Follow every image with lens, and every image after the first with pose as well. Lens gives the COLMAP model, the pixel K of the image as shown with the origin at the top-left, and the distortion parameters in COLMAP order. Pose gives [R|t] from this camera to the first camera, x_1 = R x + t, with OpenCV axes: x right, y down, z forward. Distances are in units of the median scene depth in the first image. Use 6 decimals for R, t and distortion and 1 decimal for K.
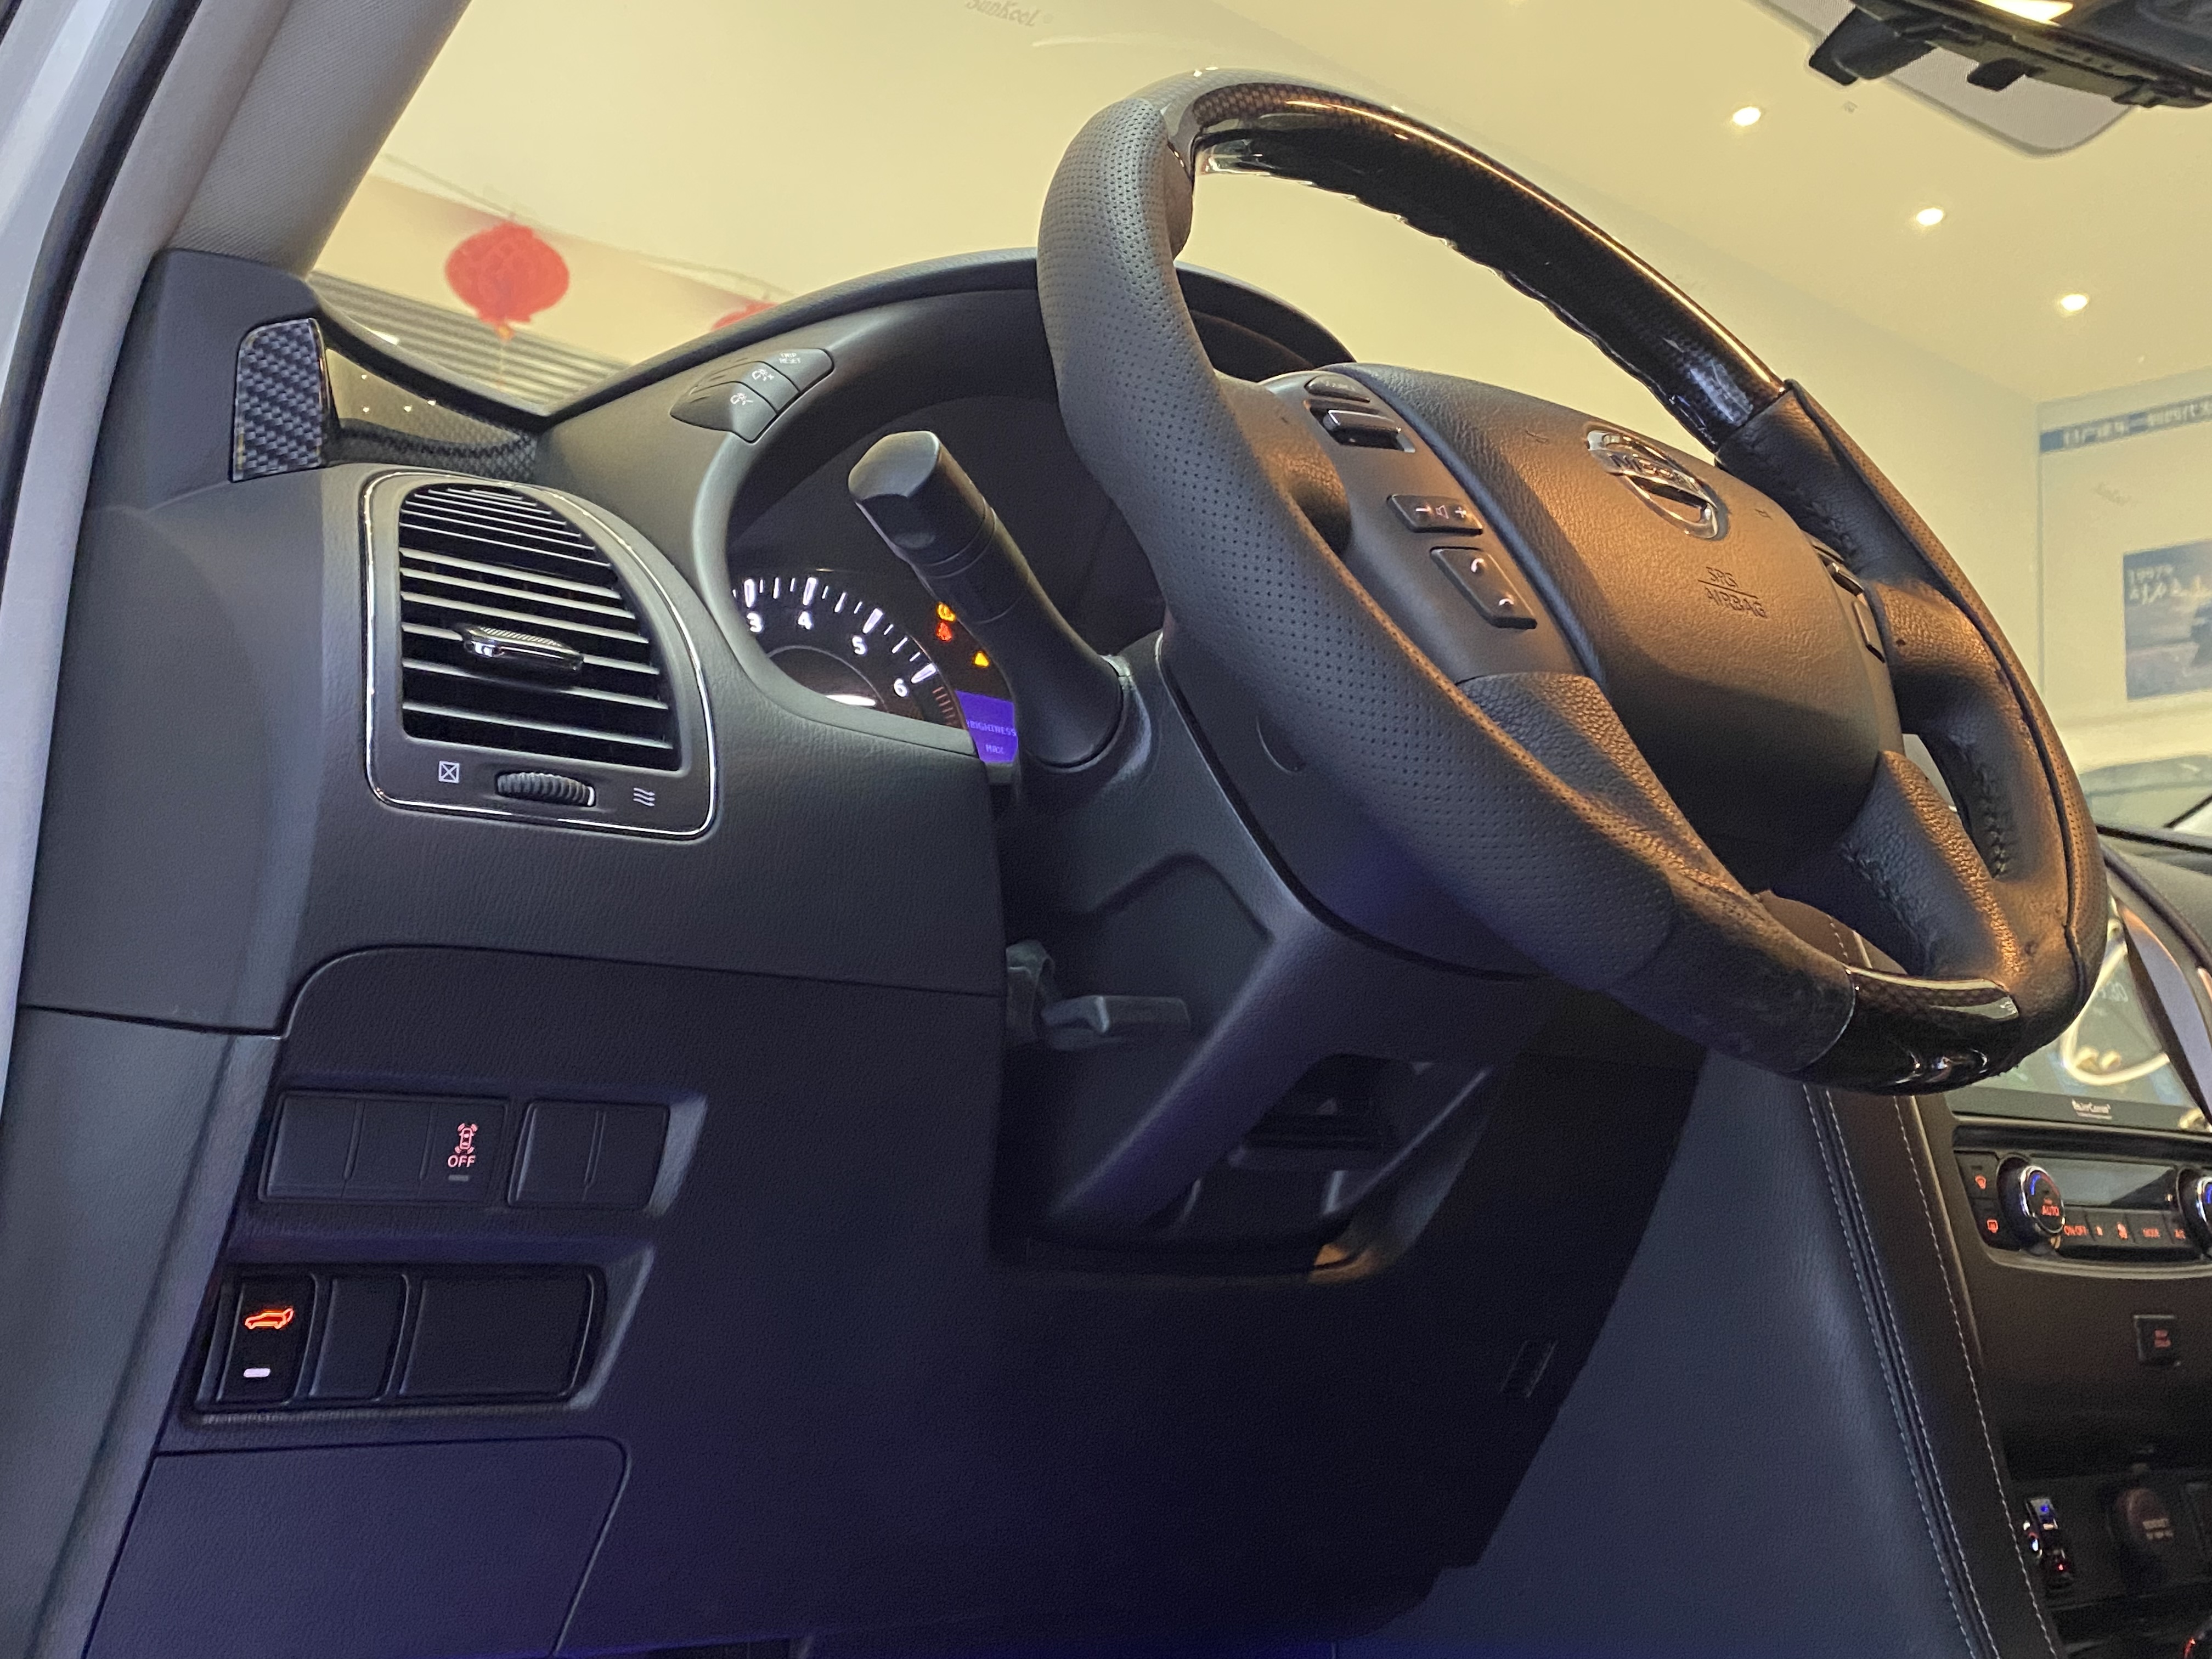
lens RADIAL K [[2228.0, 0, 1112.8], [0, 2228.0, 816.8], [0, 0, 1]] dist [0.200425, -0.430472]
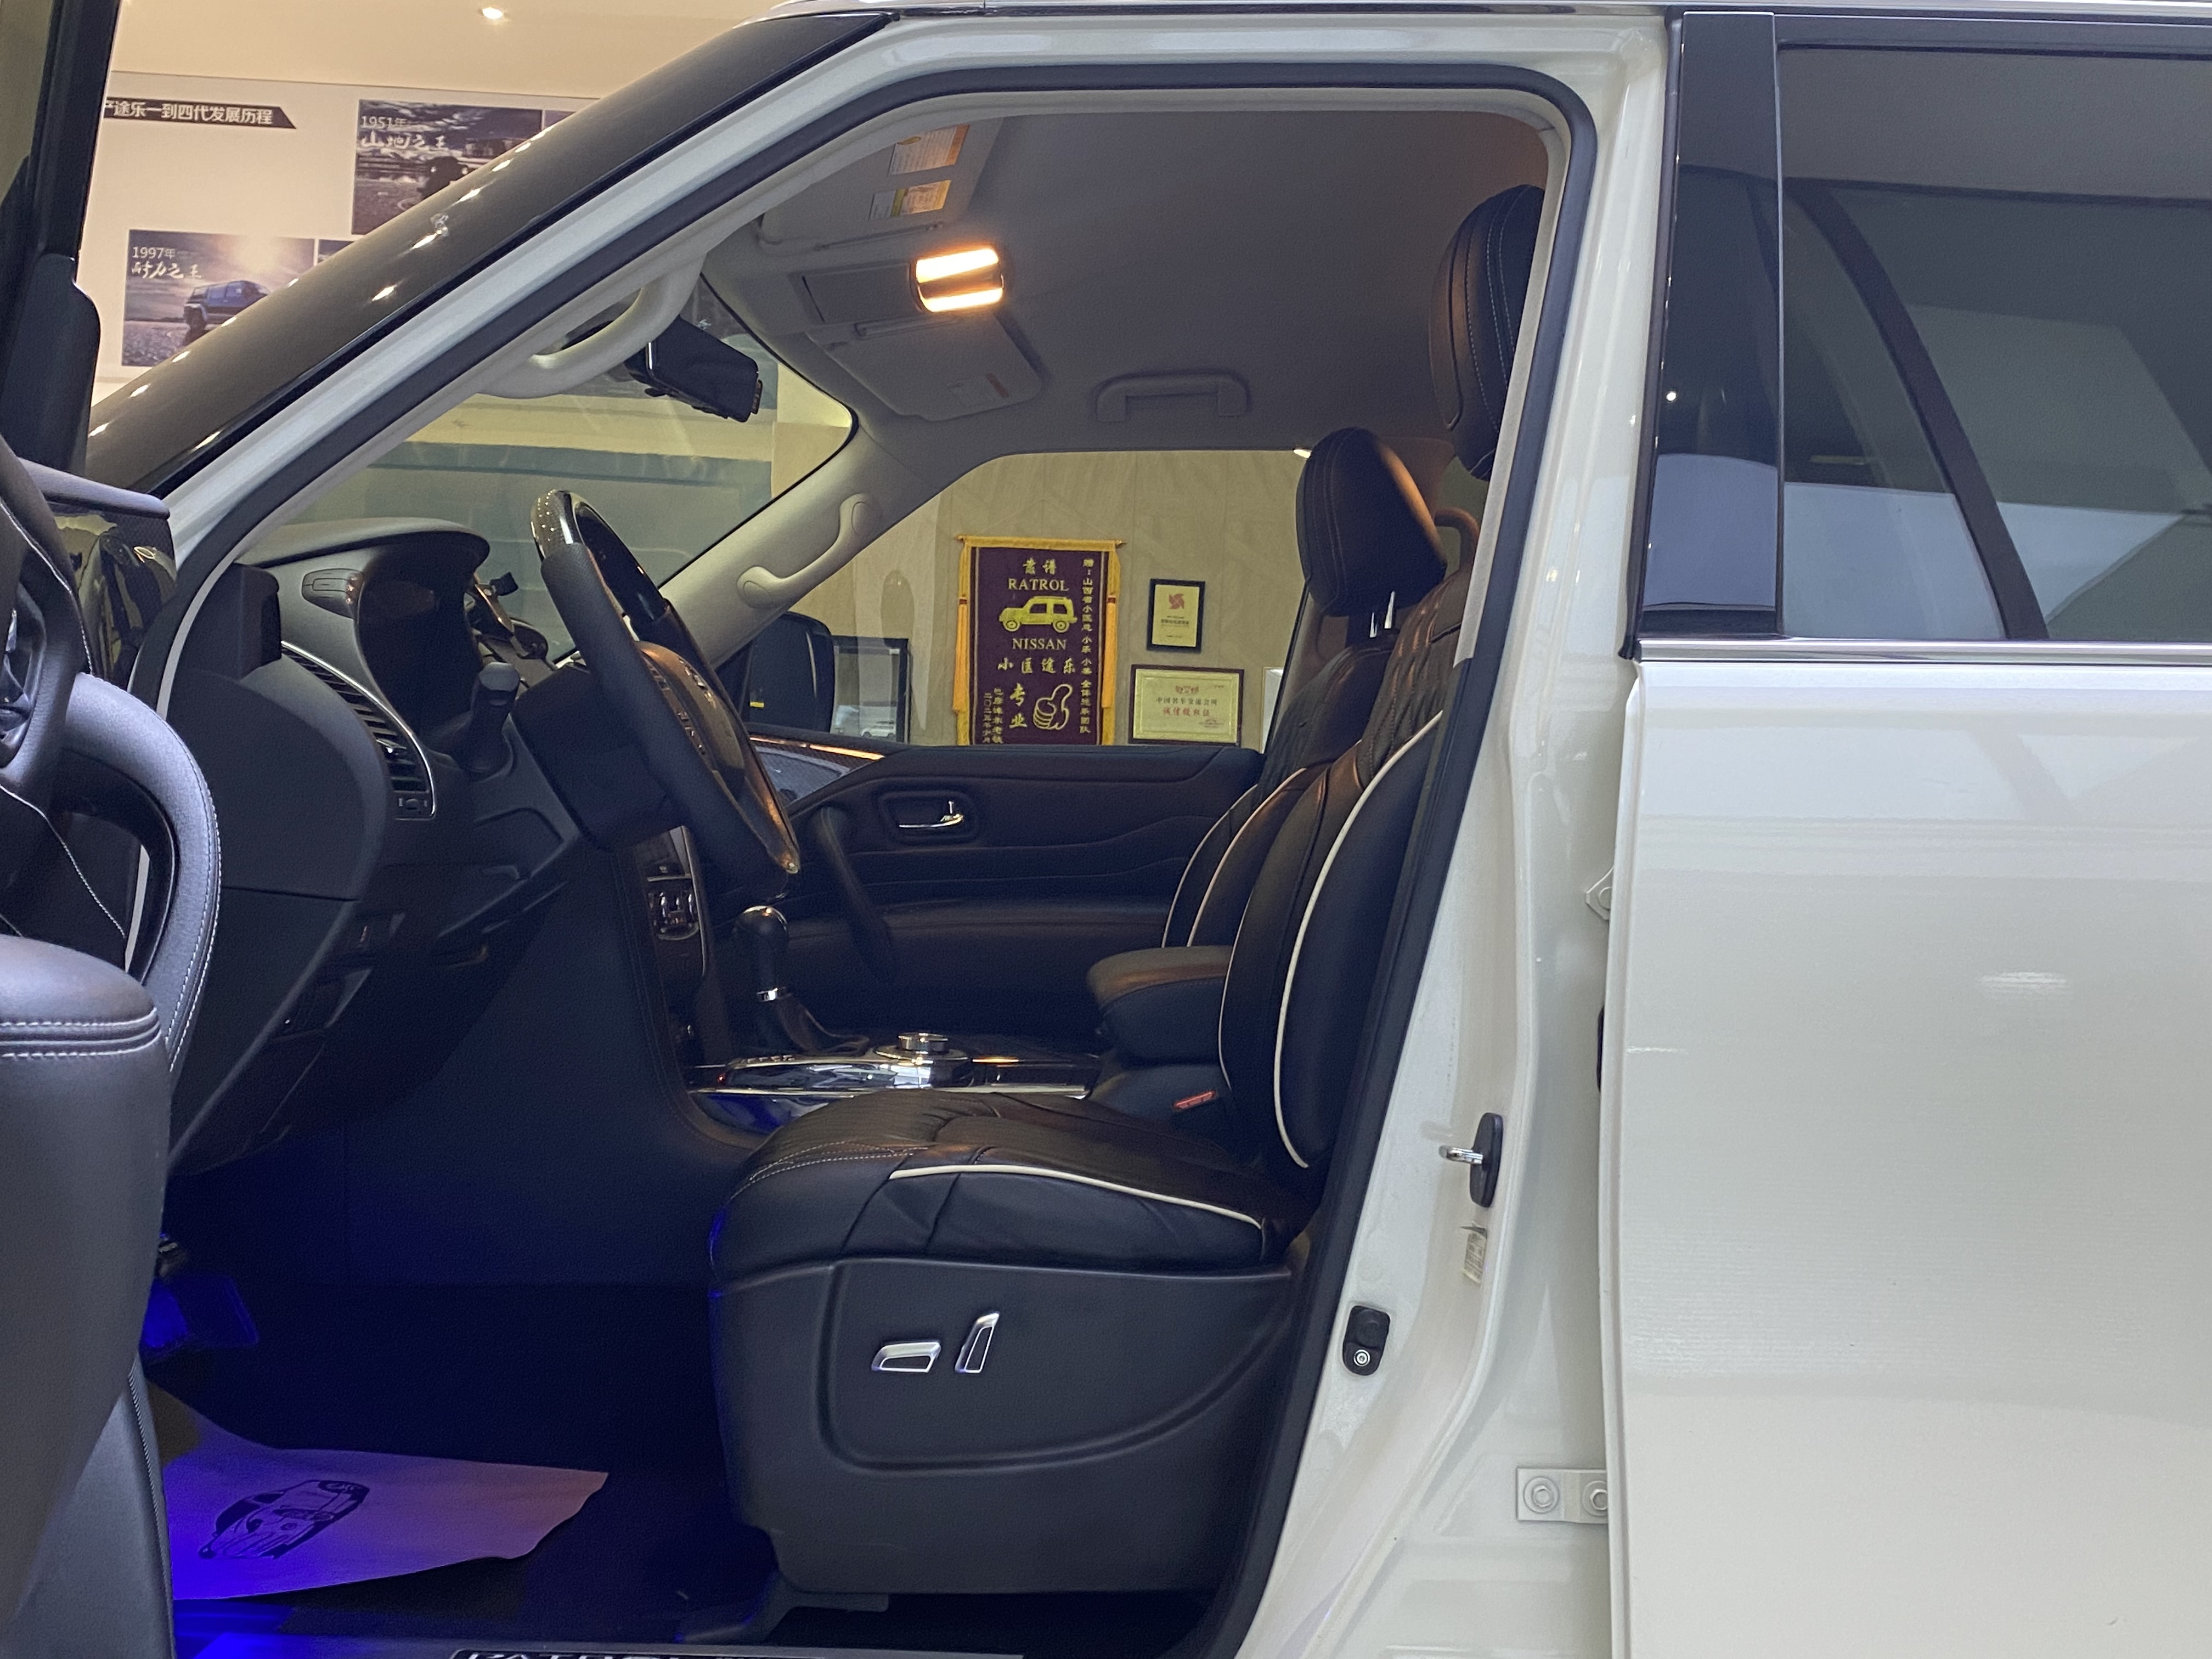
lens RADIAL K [[2228.0, 0, 1112.8], [0, 2228.0, 816.8], [0, 0, 1]] dist [0.200425, -0.430472]
pose [[0.624483, -0.003733, 0.781030, -0.117511], [-0.135896, 0.984216, 0.113362, -0.026552], [-0.769125, -0.176932, 0.614119, -0.081788]]
